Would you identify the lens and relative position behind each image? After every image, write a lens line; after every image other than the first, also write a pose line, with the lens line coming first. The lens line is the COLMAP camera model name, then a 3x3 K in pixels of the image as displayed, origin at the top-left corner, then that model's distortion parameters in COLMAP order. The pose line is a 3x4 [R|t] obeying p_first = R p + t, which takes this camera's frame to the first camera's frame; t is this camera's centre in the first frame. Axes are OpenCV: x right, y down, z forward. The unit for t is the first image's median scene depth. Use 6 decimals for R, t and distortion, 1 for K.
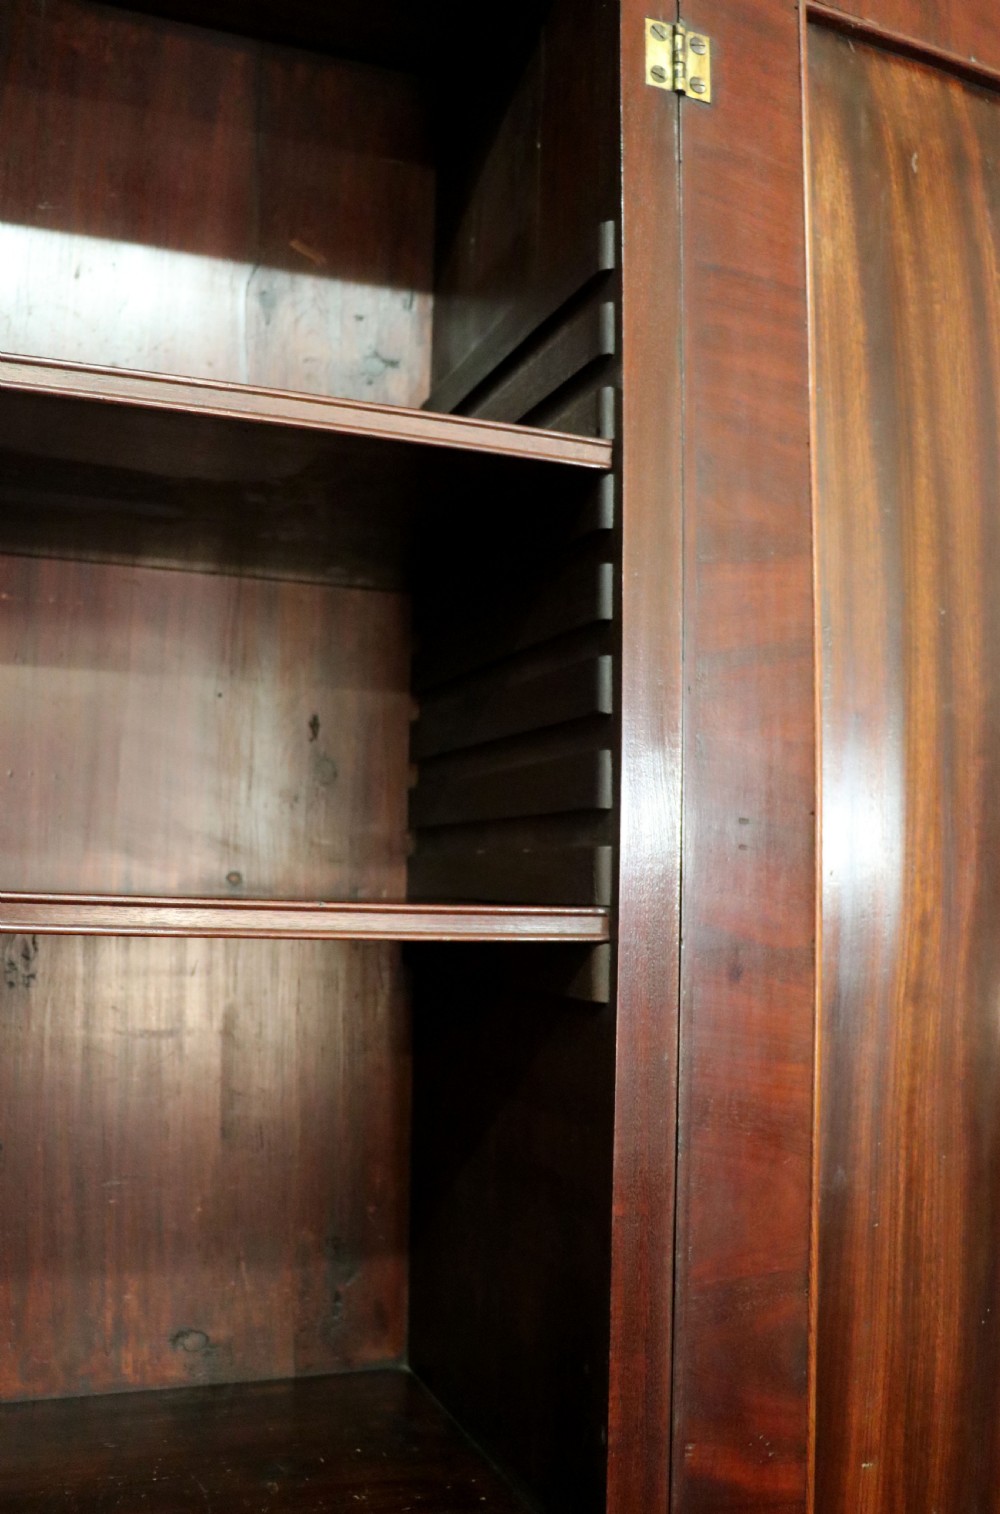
lens RADIAL K [[1310.5, 0, 502.5], [0, 1310.5, 752.3], [0, 0, 1]] dist [-0.154962, 0.133271]
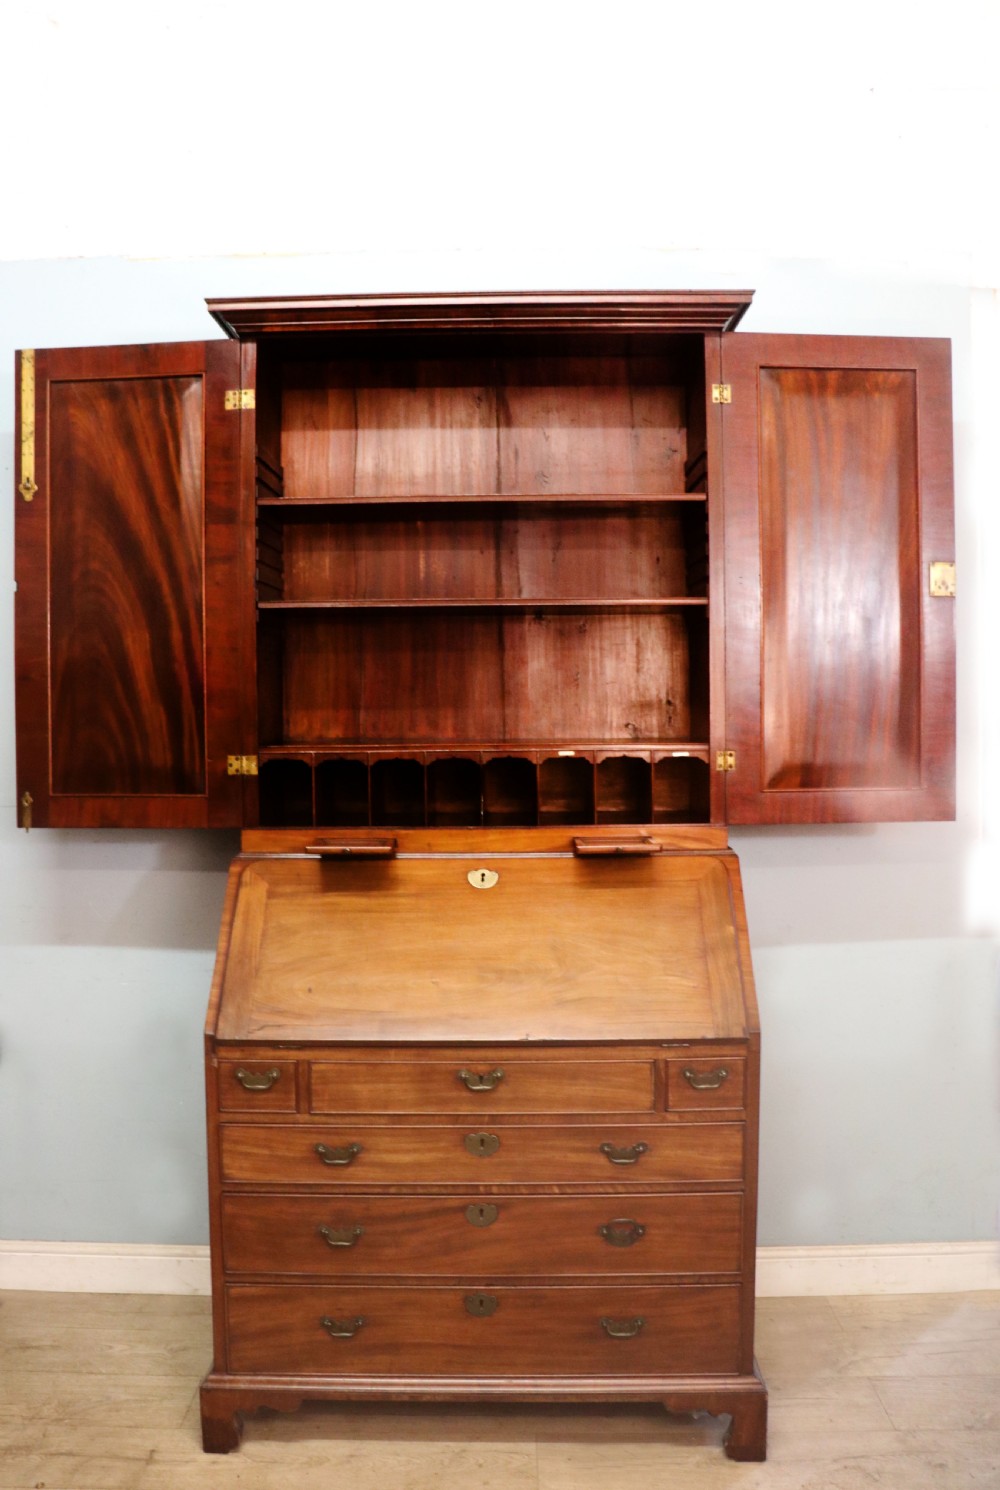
lens RADIAL K [[1407.3, 0, 479.9], [0, 1407.3, 775.8], [0, 0, 1]] dist [-0.087531, 0.000000]
pose [[0.926305, -0.010407, -0.376630, 0.942320], [0.064112, 0.989394, 0.130342, 0.037376], [0.371279, -0.144883, 0.917148, -3.105726]]
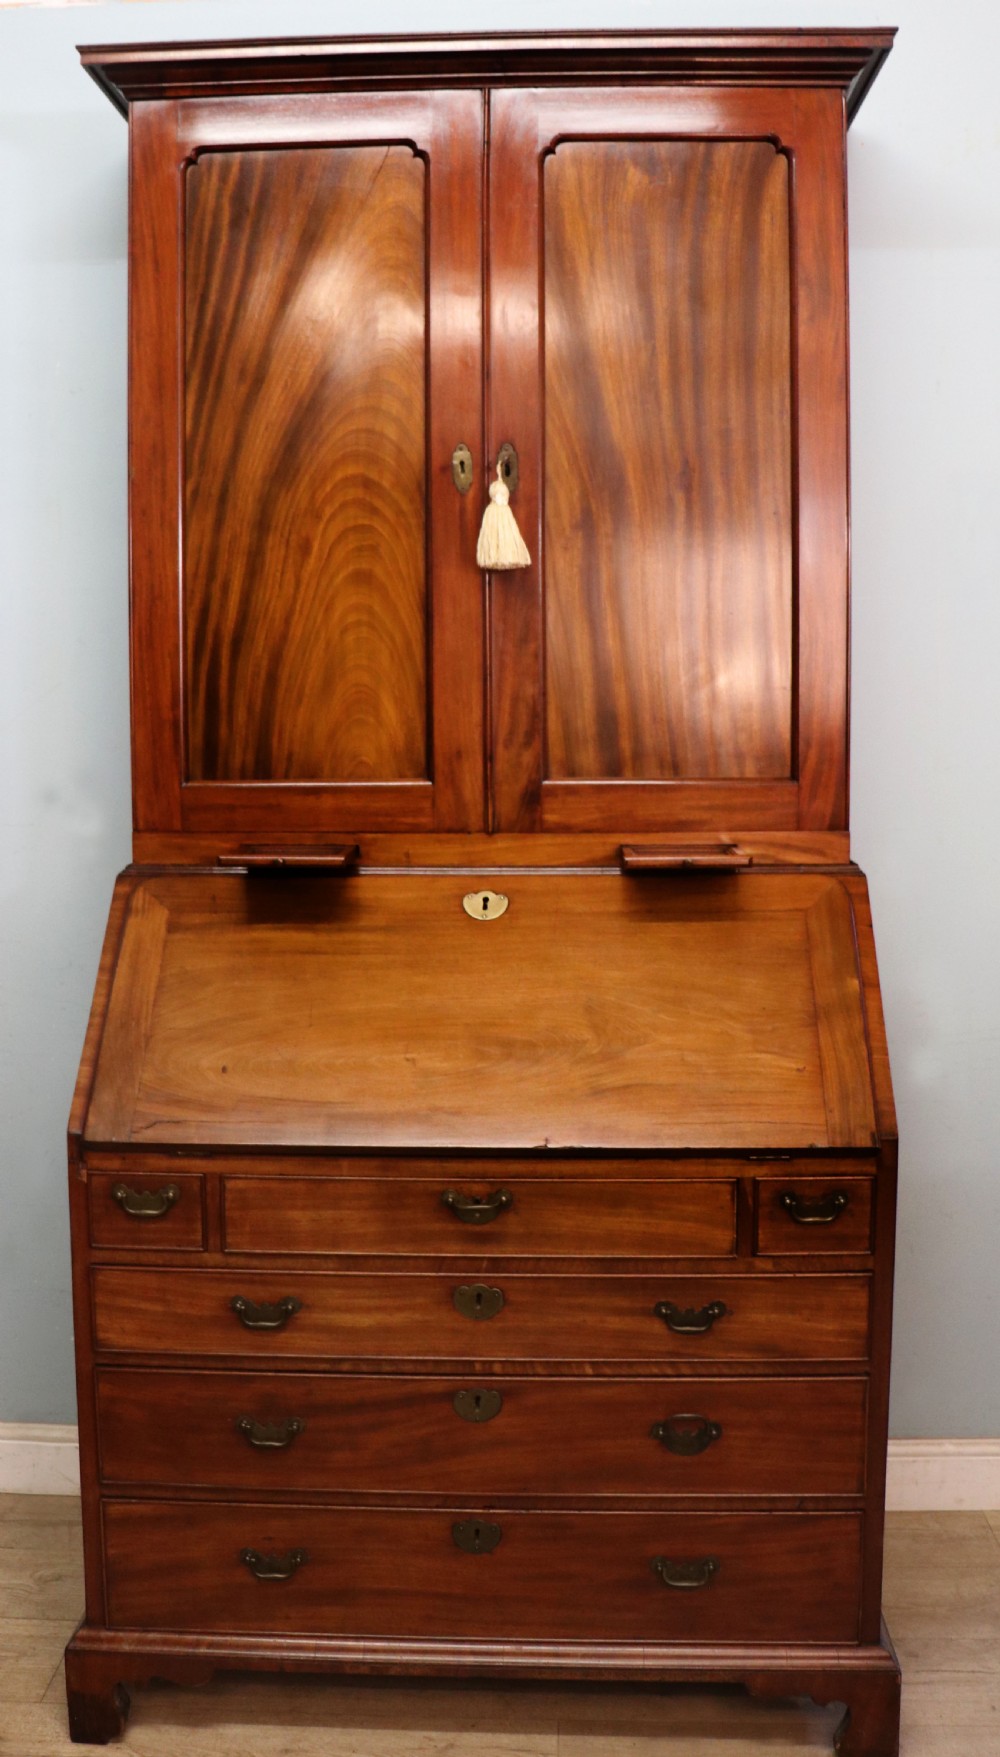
lens RADIAL K [[1820.6, 0, 483.1], [0, 1820.6, 815.2], [0, 0, 1]] dist [-0.102714, 0.000000]
pose [[0.915996, 0.002282, -0.401181, 0.838786], [0.063320, 0.986628, 0.150188, 0.149212], [0.396159, -0.162974, 0.903602, -2.621169]]
